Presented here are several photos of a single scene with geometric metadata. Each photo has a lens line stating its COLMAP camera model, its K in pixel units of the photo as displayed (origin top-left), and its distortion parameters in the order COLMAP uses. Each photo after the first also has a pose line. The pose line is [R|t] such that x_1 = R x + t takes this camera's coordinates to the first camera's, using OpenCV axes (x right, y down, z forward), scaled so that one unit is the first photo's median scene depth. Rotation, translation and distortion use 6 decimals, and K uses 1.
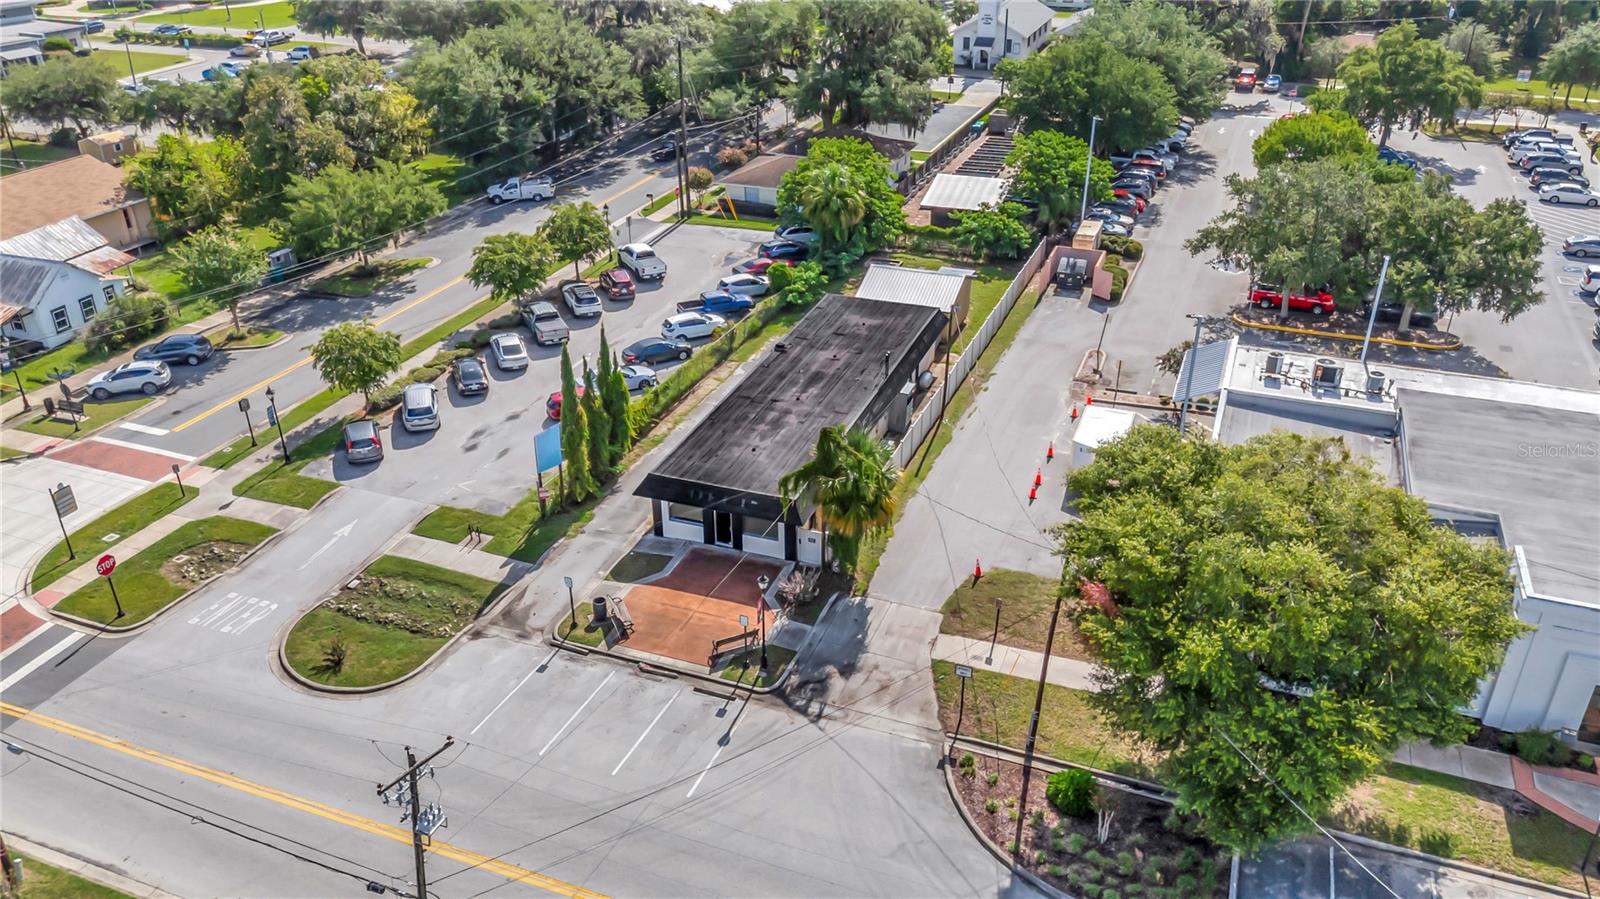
lens RADIAL K [[1168.6, 0, 807.5], [0, 1168.6, 457.2], [0, 0, 1]] dist [0.070959, -0.077565]
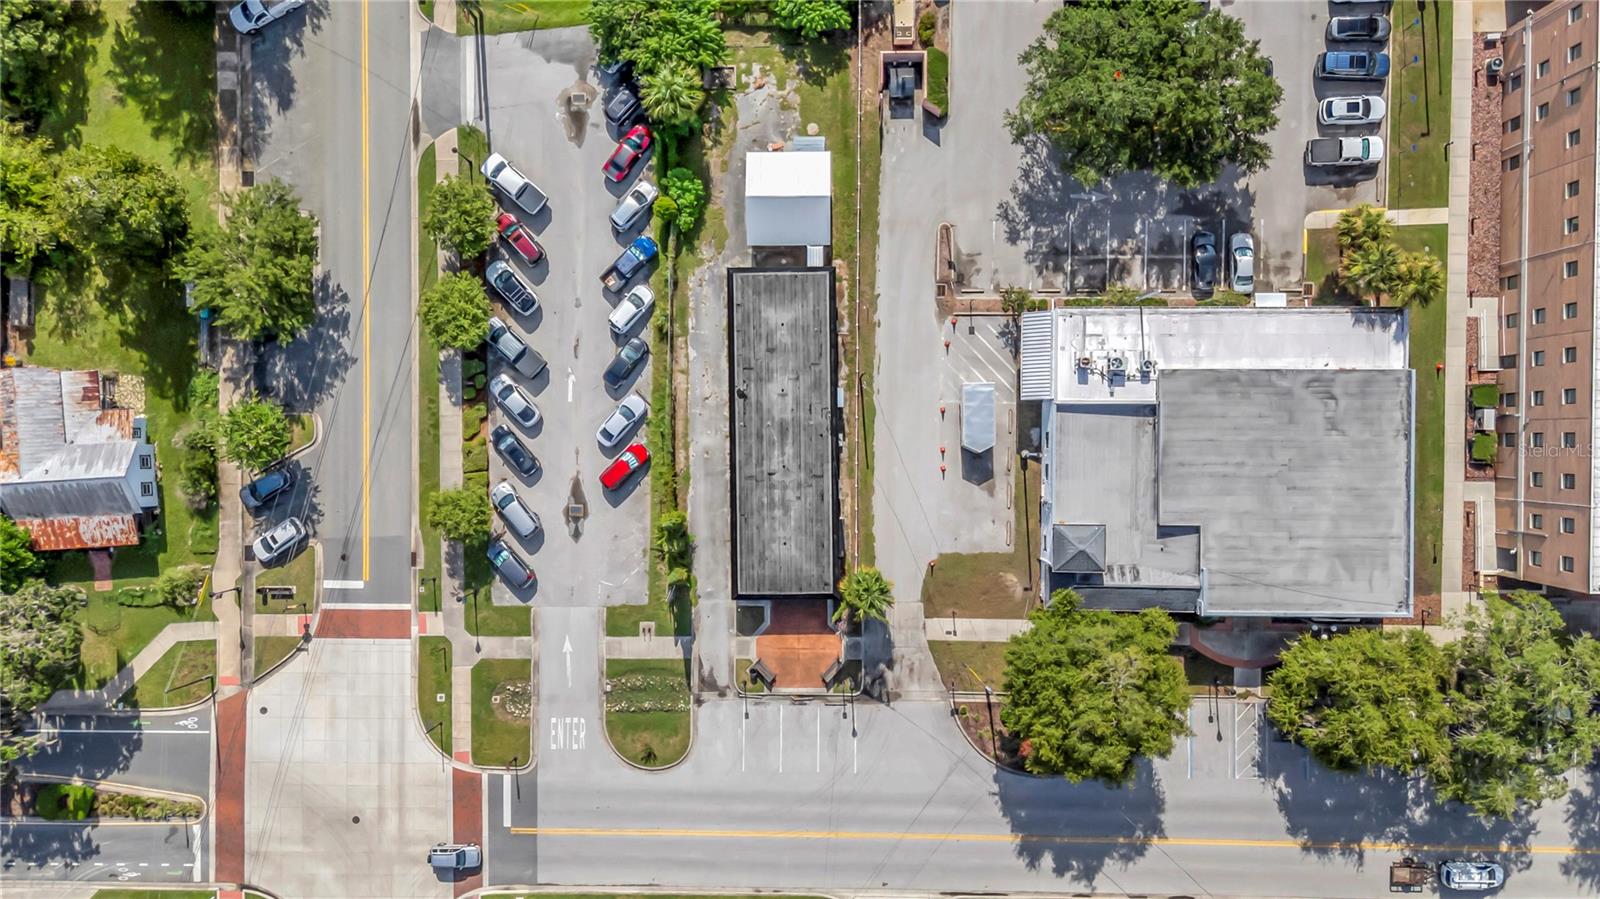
lens RADIAL K [[1190.5, 0, 806.7], [0, 1190.5, 453.1], [0, 0, 1]] dist [0.074172, -0.082373]
pose [[0.932056, -0.361926, -0.016792, 0.042899], [0.188064, 0.443659, 0.876241, -1.167979], [-0.309684, -0.819863, 0.481580, 0.233638]]
